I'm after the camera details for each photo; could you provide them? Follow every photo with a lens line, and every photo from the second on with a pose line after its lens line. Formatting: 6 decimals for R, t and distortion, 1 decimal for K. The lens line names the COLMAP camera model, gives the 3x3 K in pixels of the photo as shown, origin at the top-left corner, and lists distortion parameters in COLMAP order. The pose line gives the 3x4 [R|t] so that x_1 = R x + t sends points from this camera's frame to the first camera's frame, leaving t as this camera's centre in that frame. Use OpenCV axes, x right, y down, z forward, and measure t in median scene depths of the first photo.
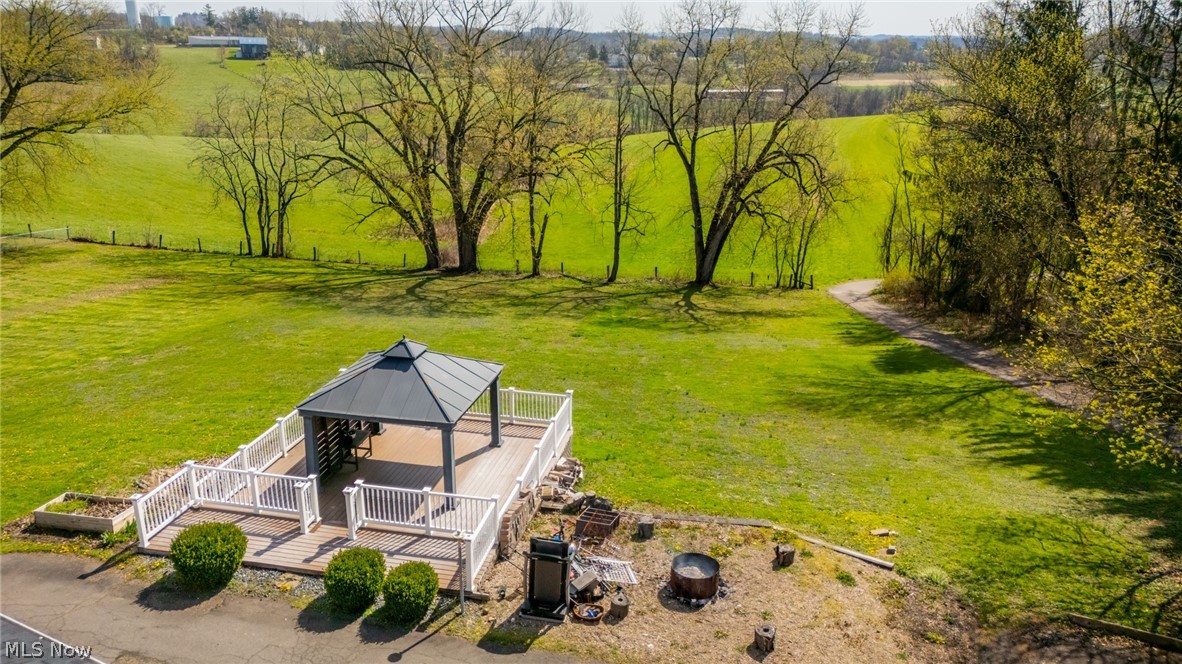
lens RADIAL K [[865.5, 0, 598.1], [0, 865.5, 330.9], [0, 0, 1]] dist [0.041740, -0.014225]
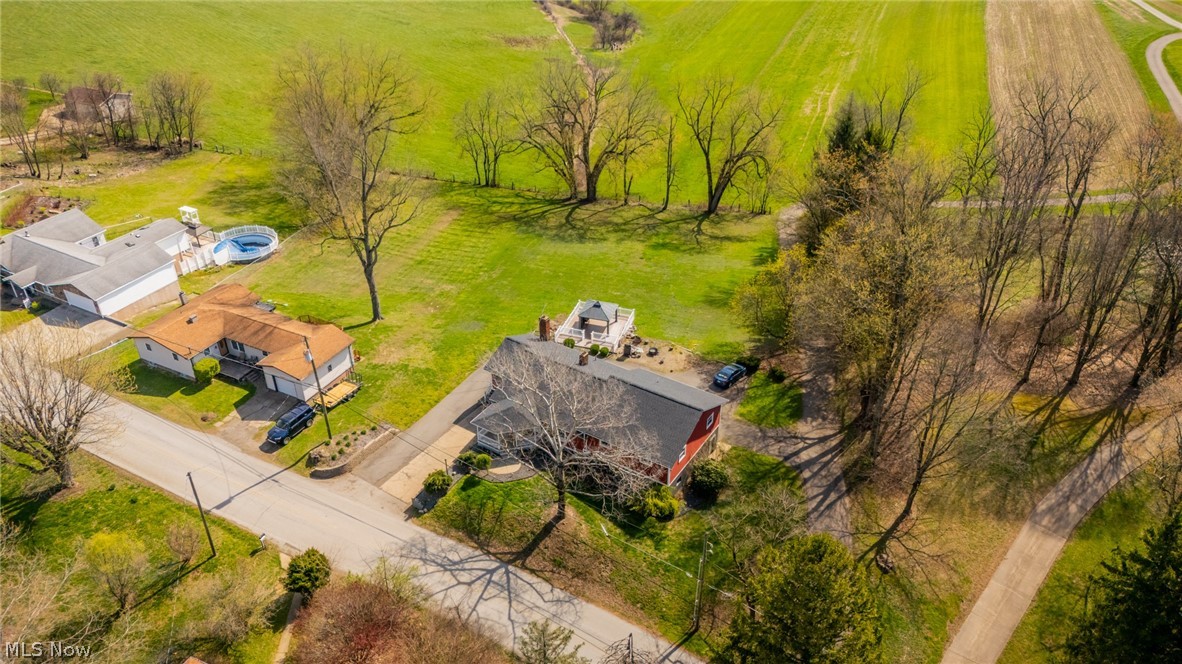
lens RADIAL K [[865.5, 0, 591.7], [0, 865.5, 334.9], [0, 0, 1]] dist [0.041740, -0.014225]
pose [[0.994142, 0.048238, -0.096716, 0.059894], [-0.022625, 0.967929, 0.250204, -0.291292], [0.105683, -0.246551, 0.963350, -1.057526]]
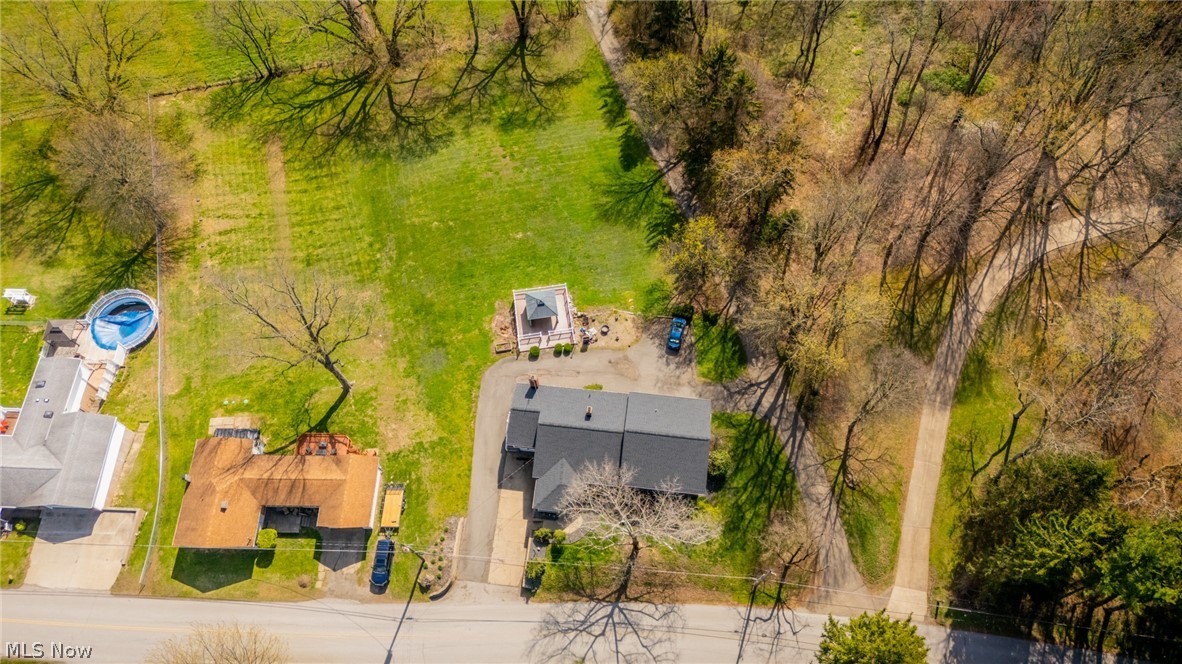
lens RADIAL K [[865.5, 0, 594.1], [0, 865.5, 334.2], [0, 0, 1]] dist [0.041740, -0.014225]
pose [[0.939903, -0.323669, 0.108726, -0.161740], [0.145469, 0.667680, 0.730097, -1.053290], [-0.308904, -0.670404, 0.674638, -0.801684]]
